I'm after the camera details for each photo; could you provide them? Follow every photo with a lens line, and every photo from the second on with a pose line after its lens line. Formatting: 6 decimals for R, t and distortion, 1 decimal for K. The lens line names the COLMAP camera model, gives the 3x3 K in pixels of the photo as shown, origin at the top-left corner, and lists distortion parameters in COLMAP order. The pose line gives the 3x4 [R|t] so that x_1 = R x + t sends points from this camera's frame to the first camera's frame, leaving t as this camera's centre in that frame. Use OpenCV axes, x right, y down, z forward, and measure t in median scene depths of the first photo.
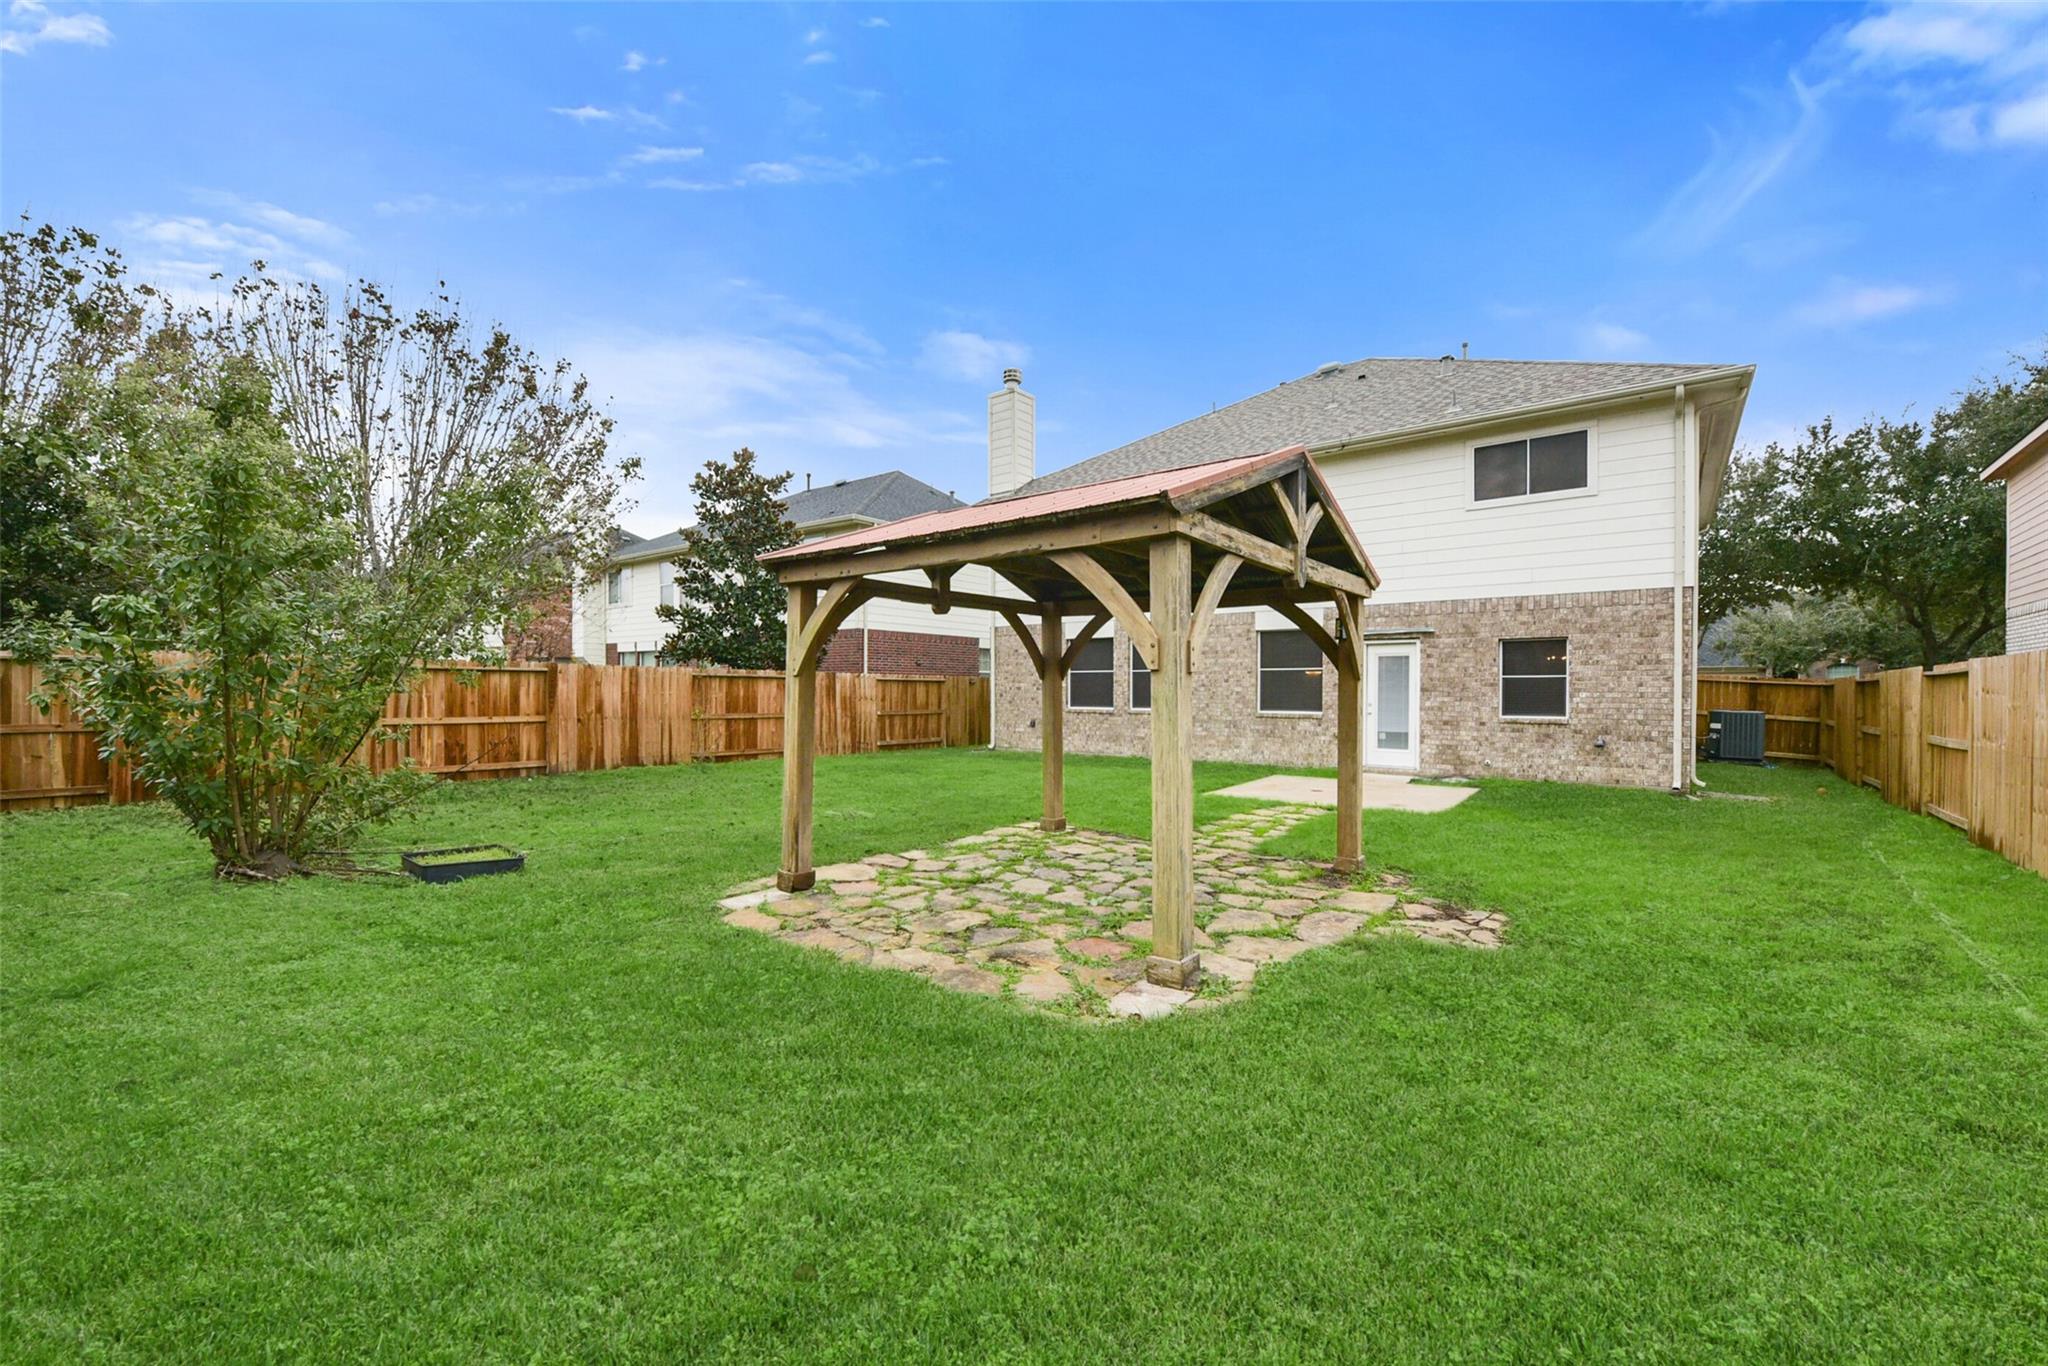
lens RADIAL K [[816.5, 0, 1021.8], [0, 816.5, 688.6], [0, 0, 1]] dist [-0.011015, 0.000214]
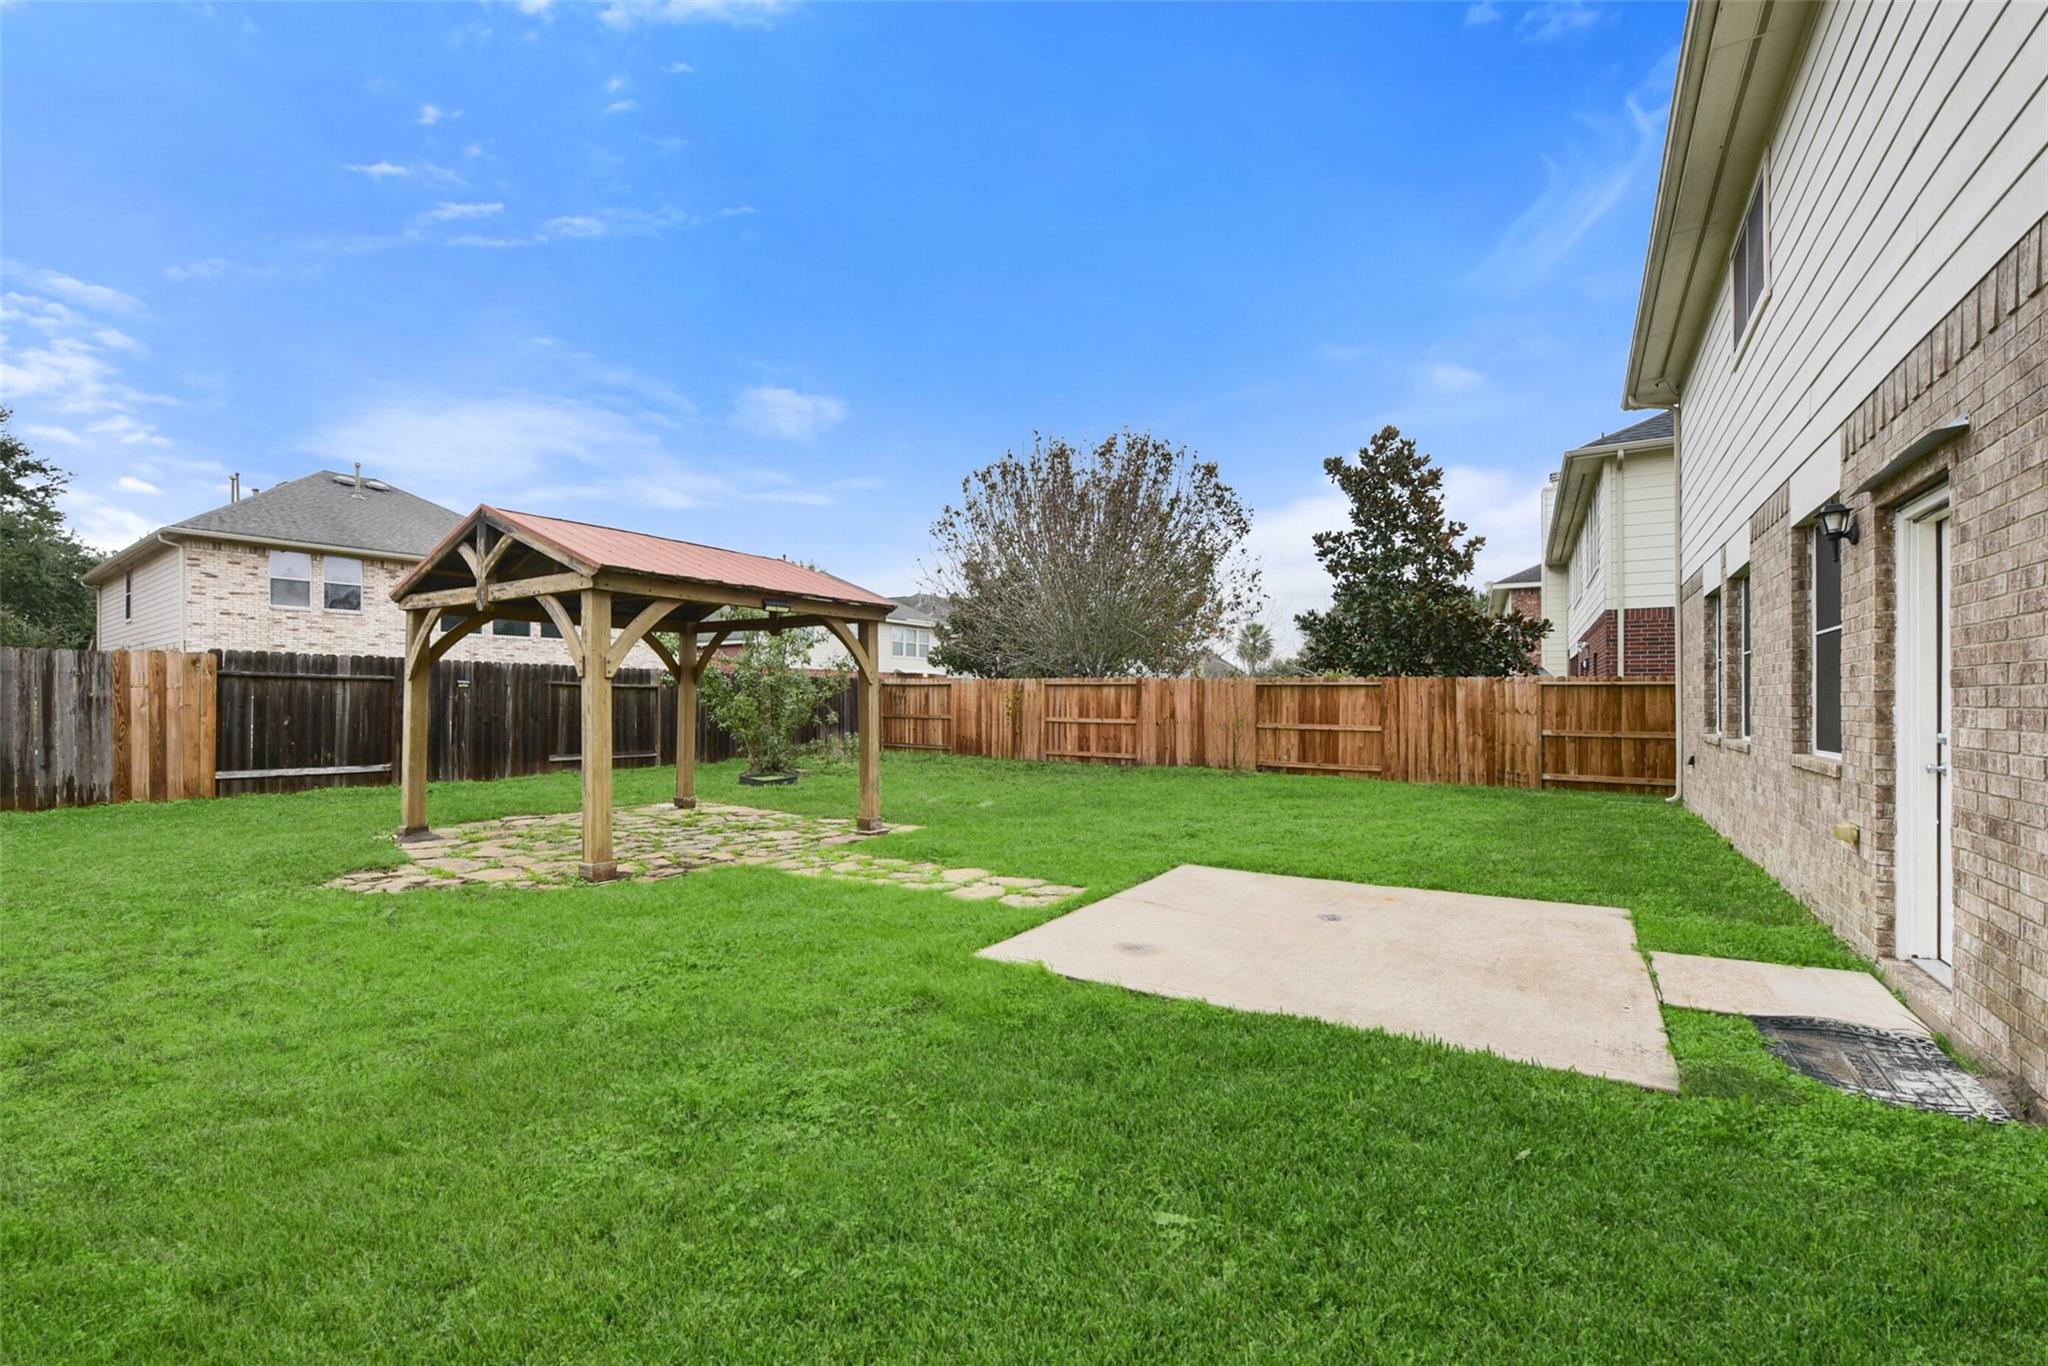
lens RADIAL K [[816.5, 0, 1025.0], [0, 816.5, 693.1], [0, 0, 1]] dist [-0.011015, 0.000214]
pose [[0.089384, -0.012474, -0.995919, 0.668743], [-0.001724, 0.999918, -0.012679, 0.007877], [0.995996, 0.002850, 0.089355, 0.687132]]
